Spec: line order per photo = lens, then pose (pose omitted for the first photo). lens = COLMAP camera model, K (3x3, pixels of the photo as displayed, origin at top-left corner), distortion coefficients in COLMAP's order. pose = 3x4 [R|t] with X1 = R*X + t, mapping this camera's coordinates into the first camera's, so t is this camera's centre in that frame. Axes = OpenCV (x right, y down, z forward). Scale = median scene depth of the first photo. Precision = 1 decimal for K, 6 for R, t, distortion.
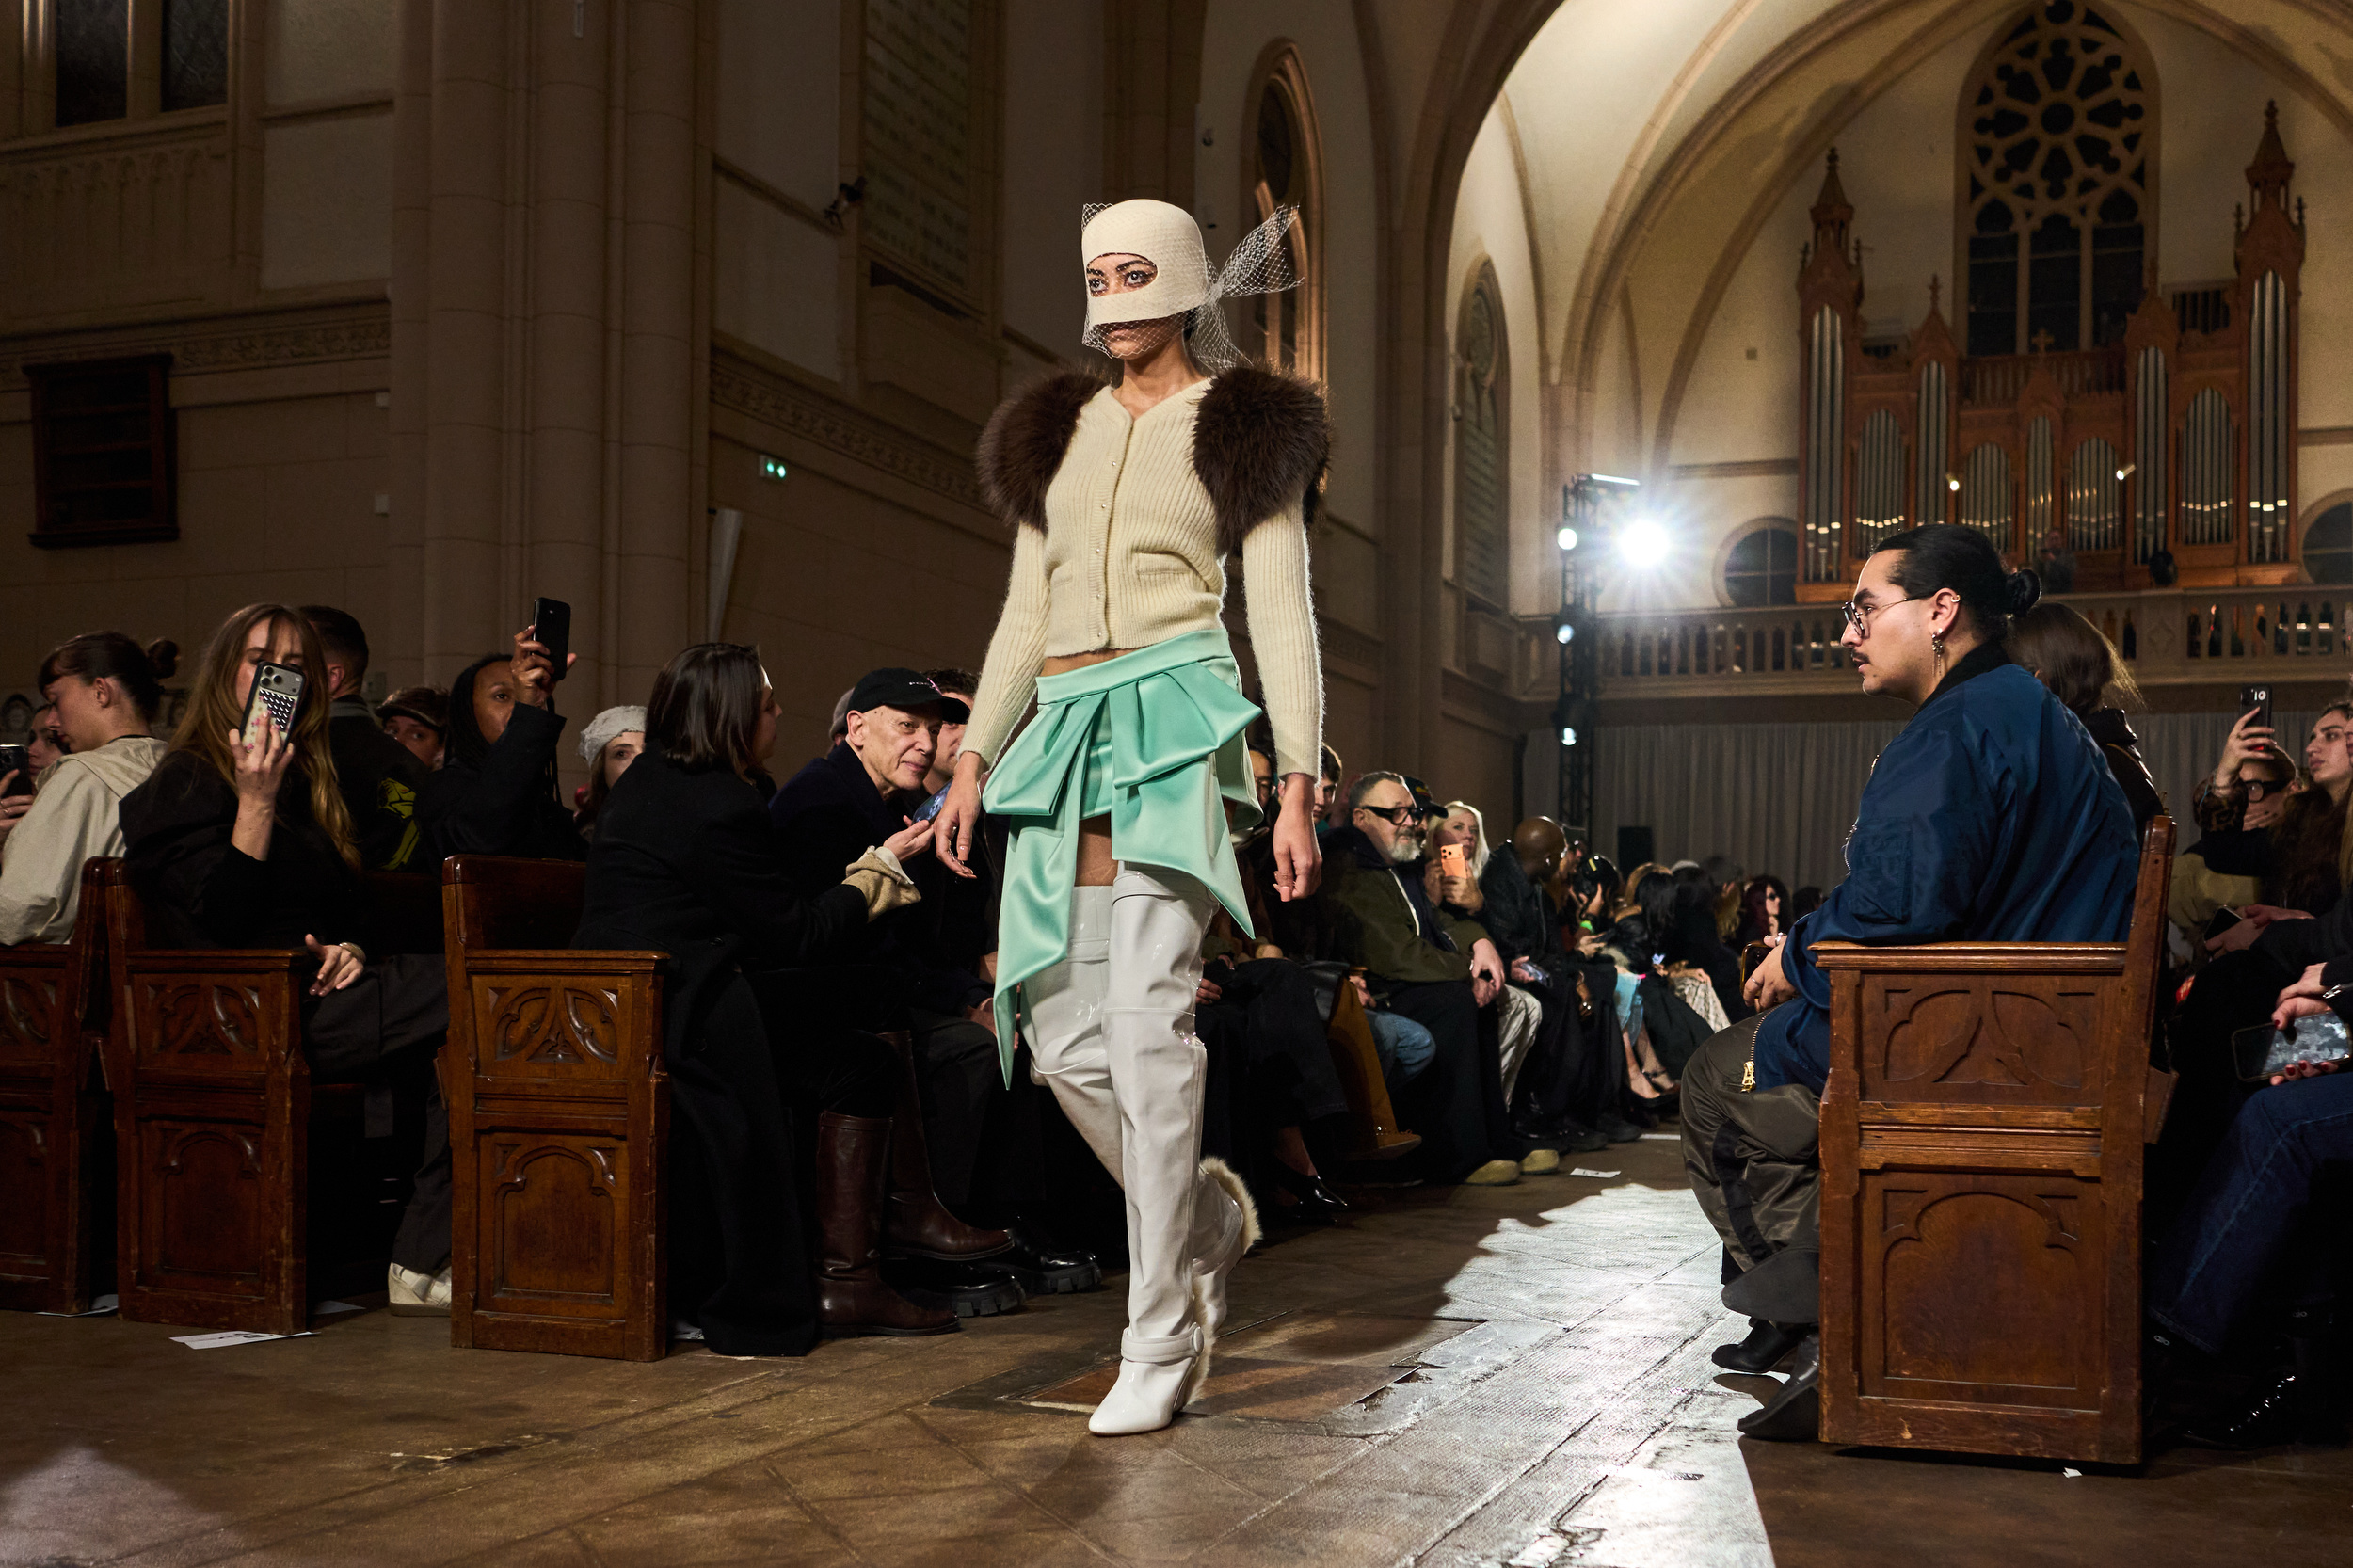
lens RADIAL K [[2394.8, 0, 1318.7], [0, 2394.8, 953.5], [0, 0, 1]] dist [0.000021, 0.000000]
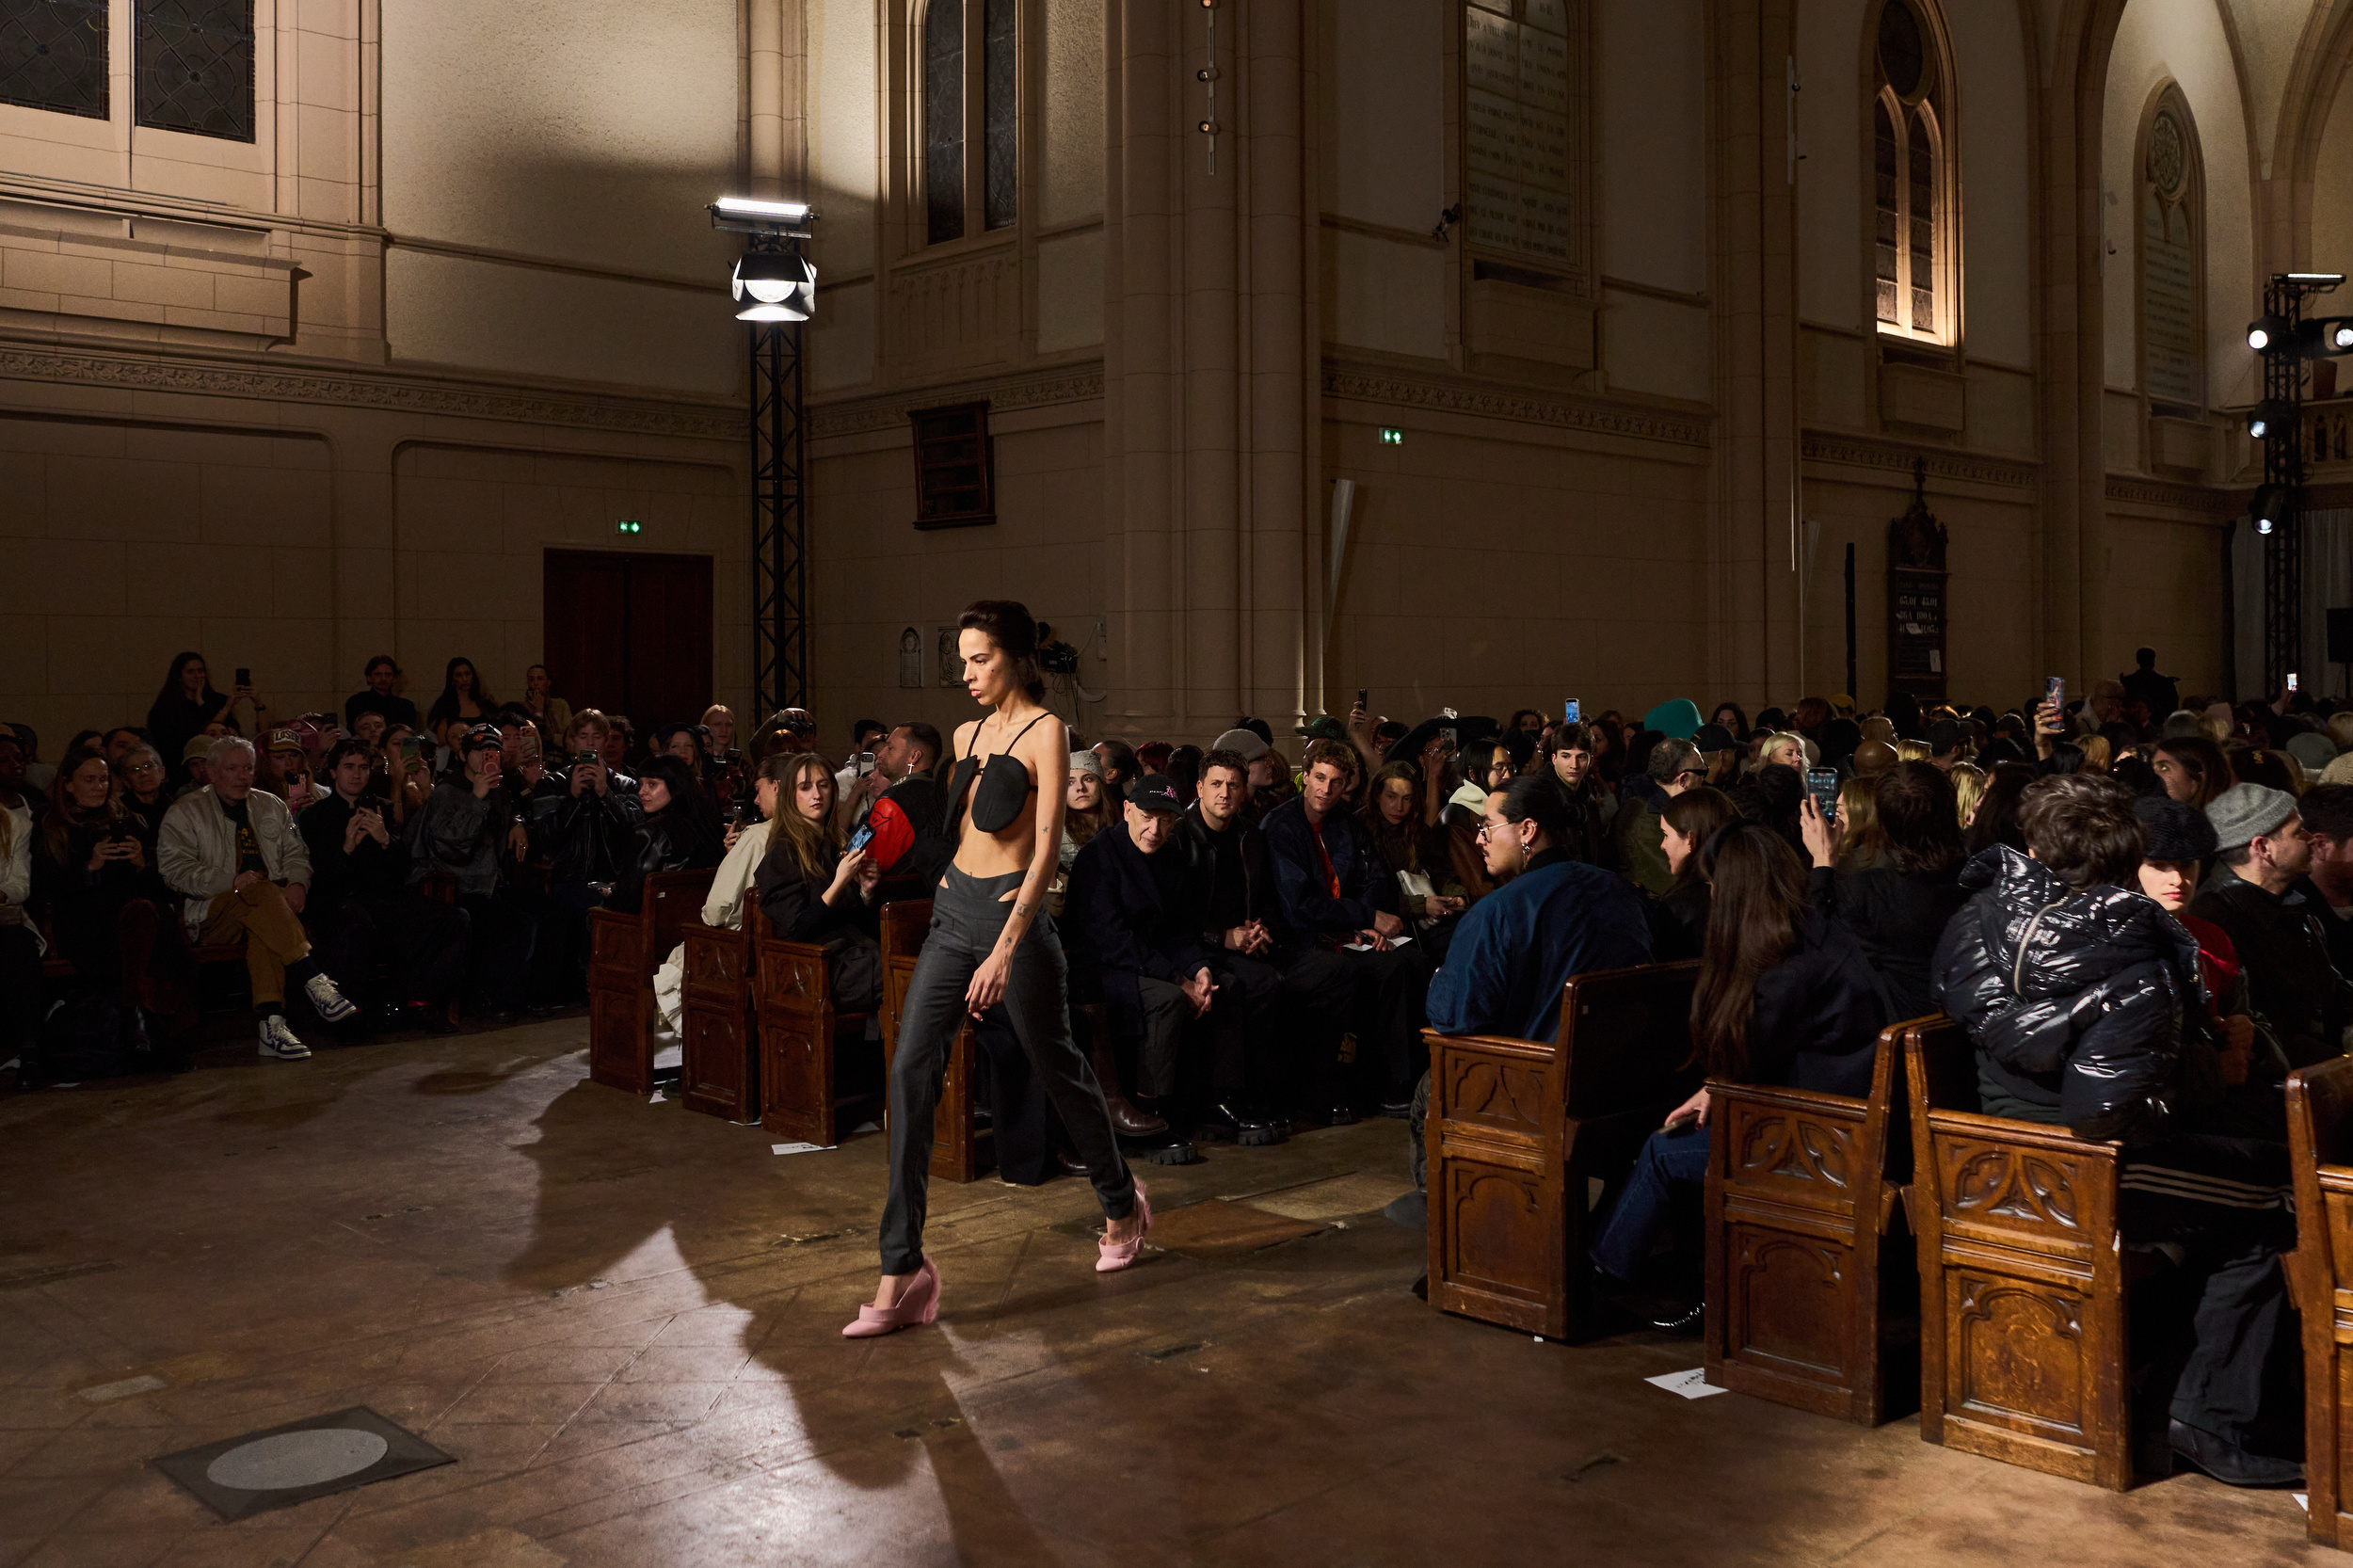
lens RADIAL K [[2173.7, 0, 1153.2], [0, 2173.7, 665.2], [0, 0, 1]] dist [-0.004361, 0.000000]
pose [[0.891997, -0.019956, -0.451600, 0.171878], [0.020052, 0.999788, -0.004575, -0.061368], [0.451596, -0.004975, 0.892209, -0.124403]]
